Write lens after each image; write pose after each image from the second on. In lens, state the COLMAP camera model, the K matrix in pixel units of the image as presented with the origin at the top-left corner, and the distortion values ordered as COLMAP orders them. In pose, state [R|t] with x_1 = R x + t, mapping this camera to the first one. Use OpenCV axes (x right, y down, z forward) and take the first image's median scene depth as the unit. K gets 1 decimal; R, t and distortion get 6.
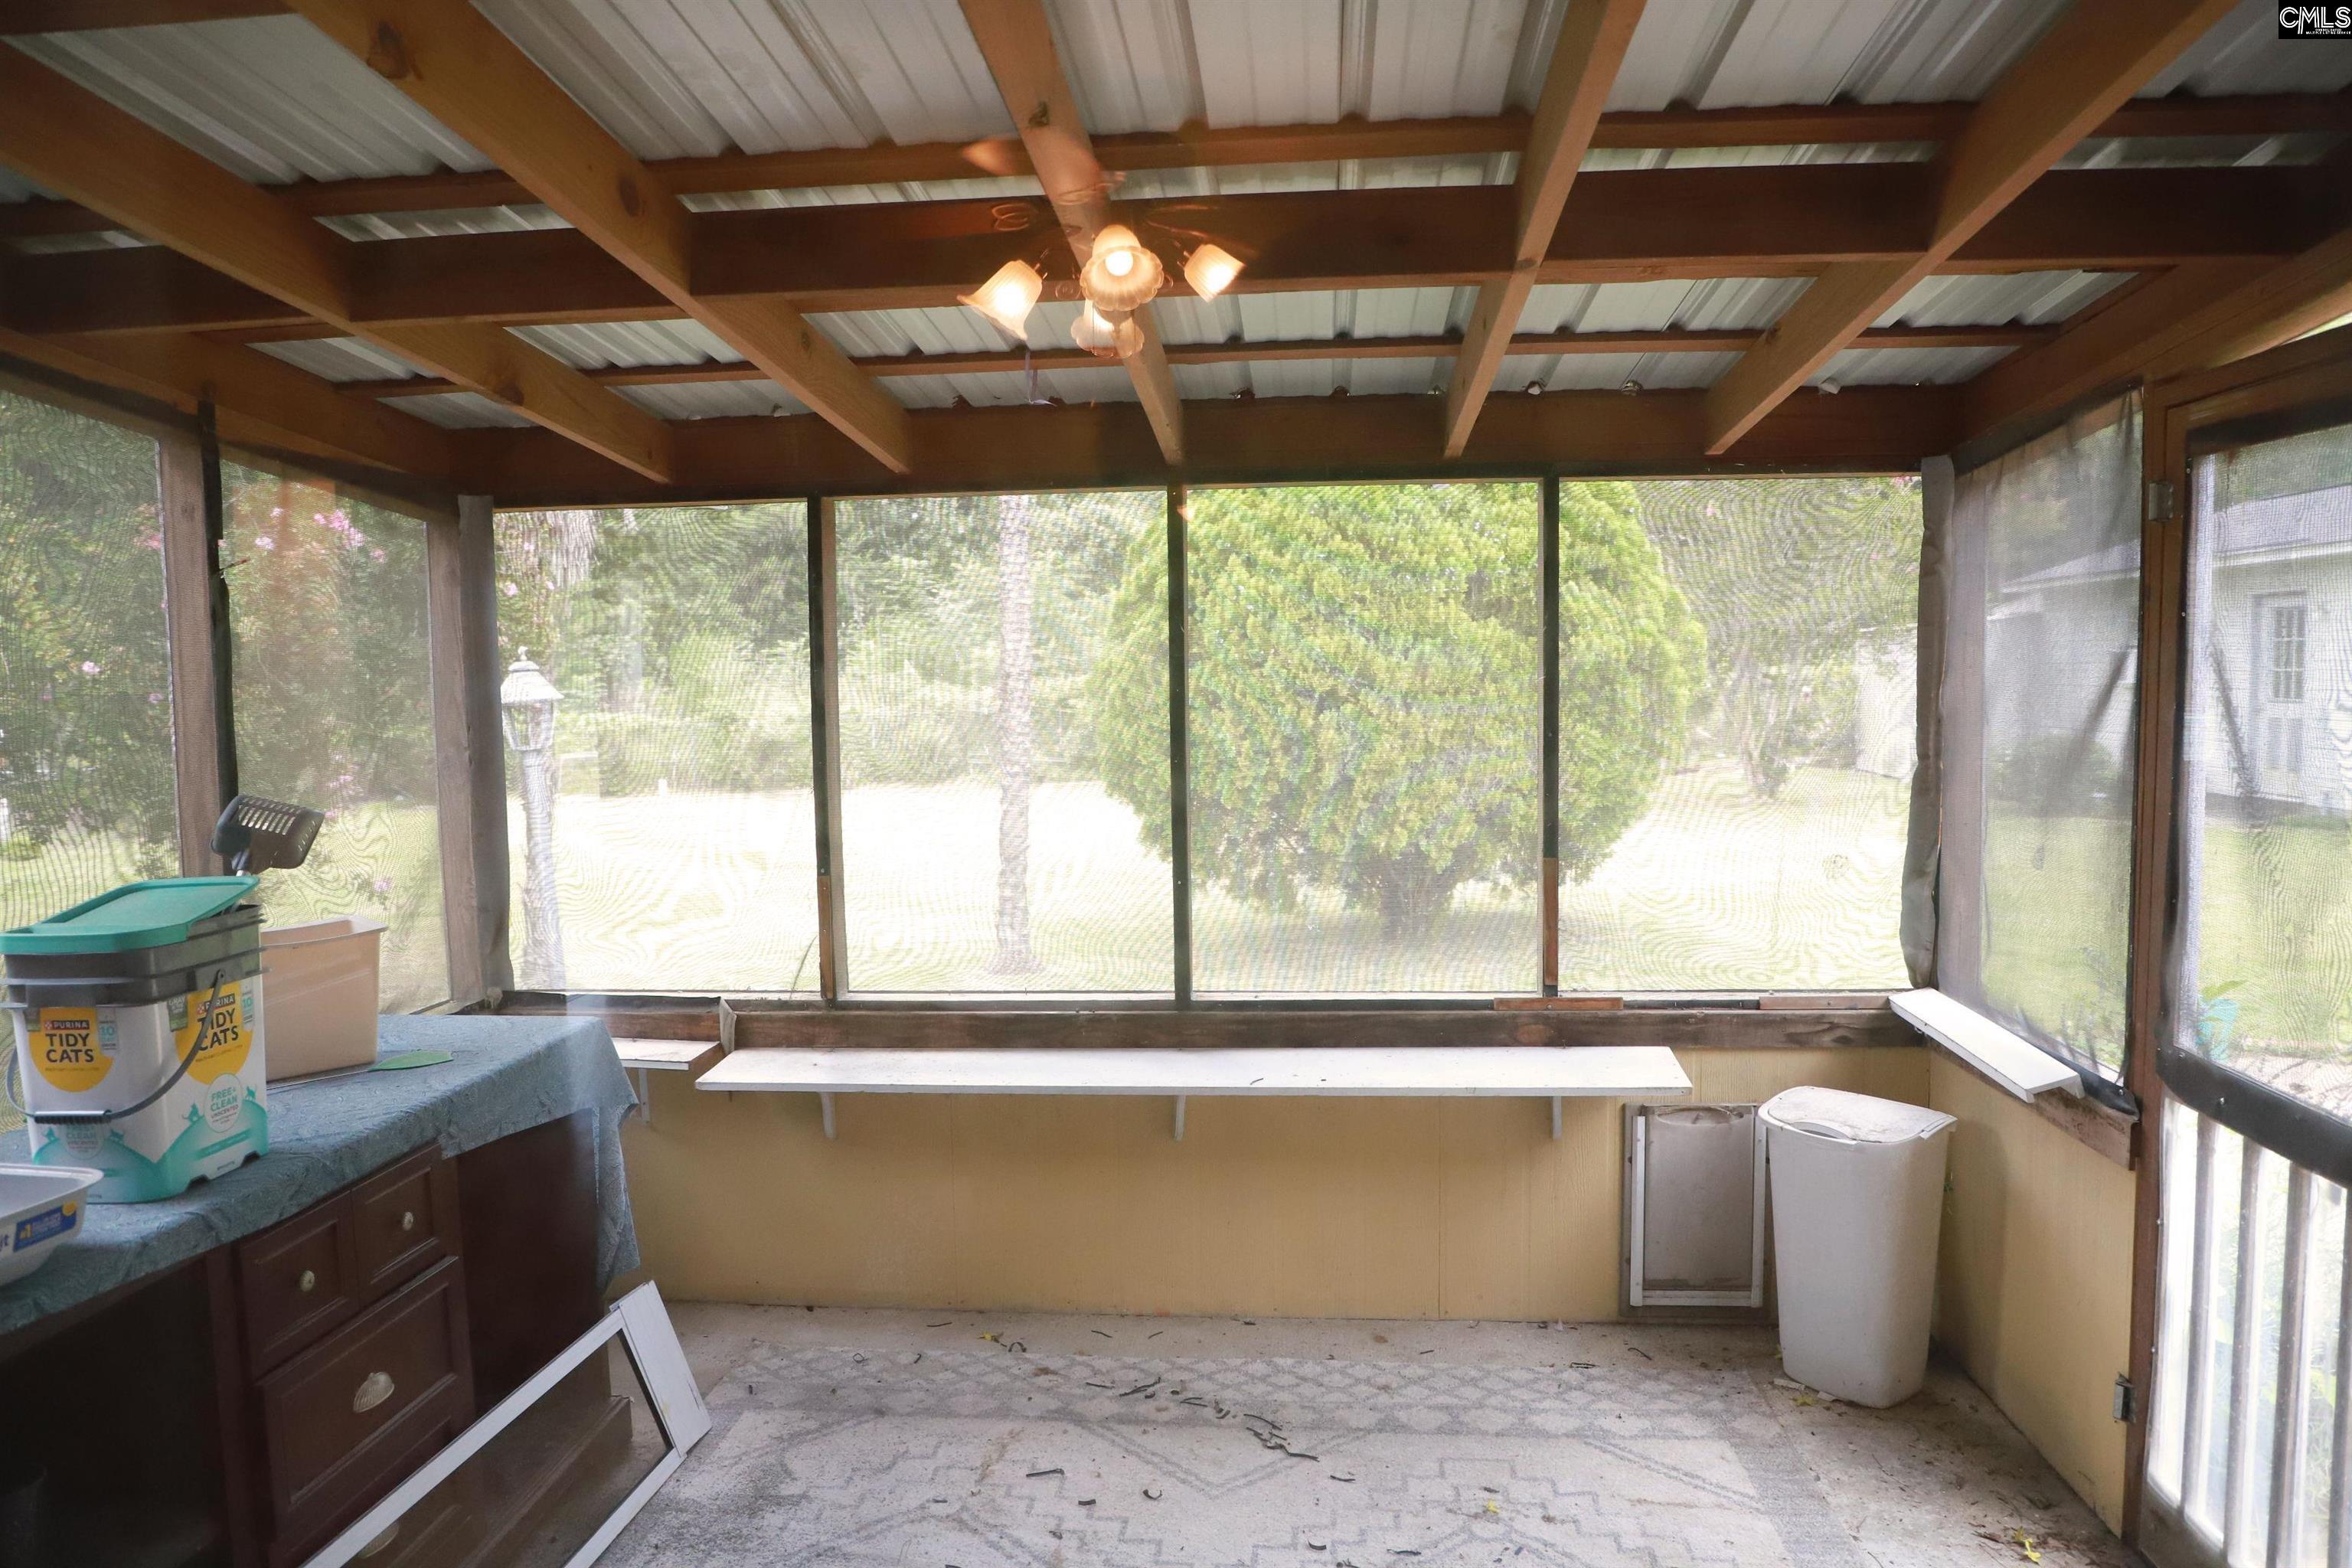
lens RADIAL K [[1576.9, 0, 1176.0], [0, 1576.9, 784.0], [0, 0, 1]] dist [-0.077962, 0.035645]
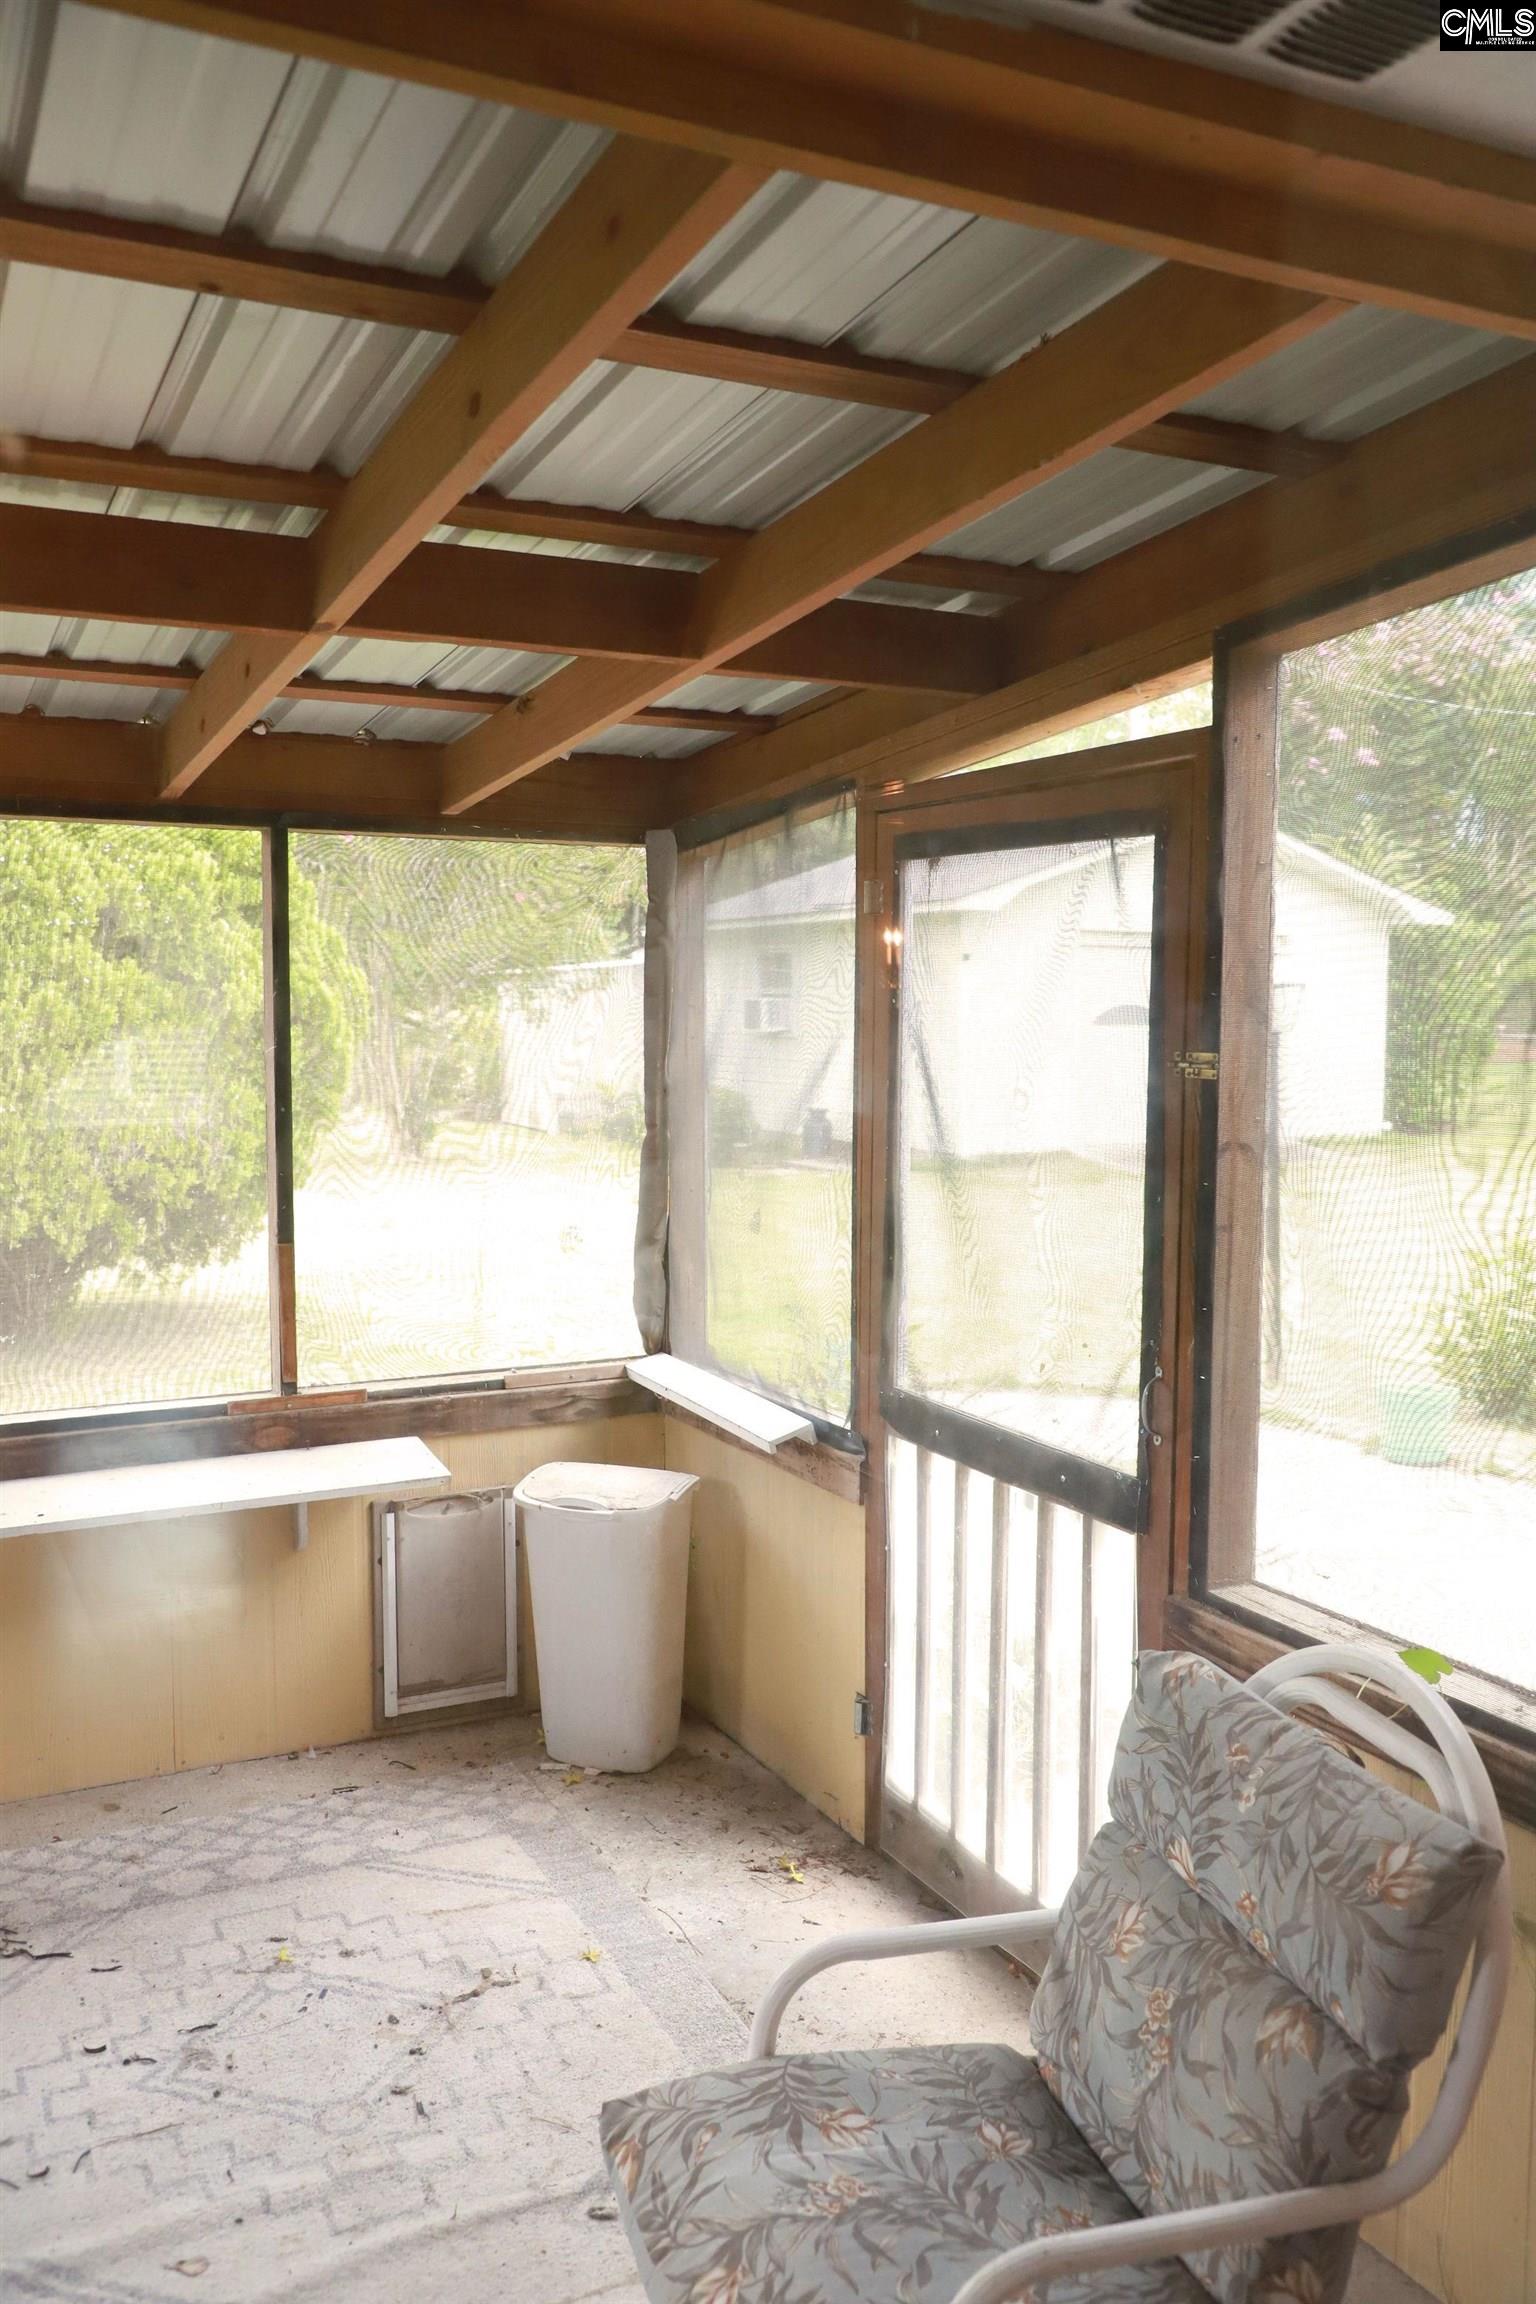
lens RADIAL K [[1819.5, 0, 768.0], [0, 1819.5, 1152.0], [0, 0, 1]] dist [-0.039372, 0.053322]
pose [[0.846904, -0.024954, 0.531160, -0.092993], [0.022322, 0.999686, 0.011373, -0.013216], [-0.531277, 0.002225, 0.847195, -0.051804]]
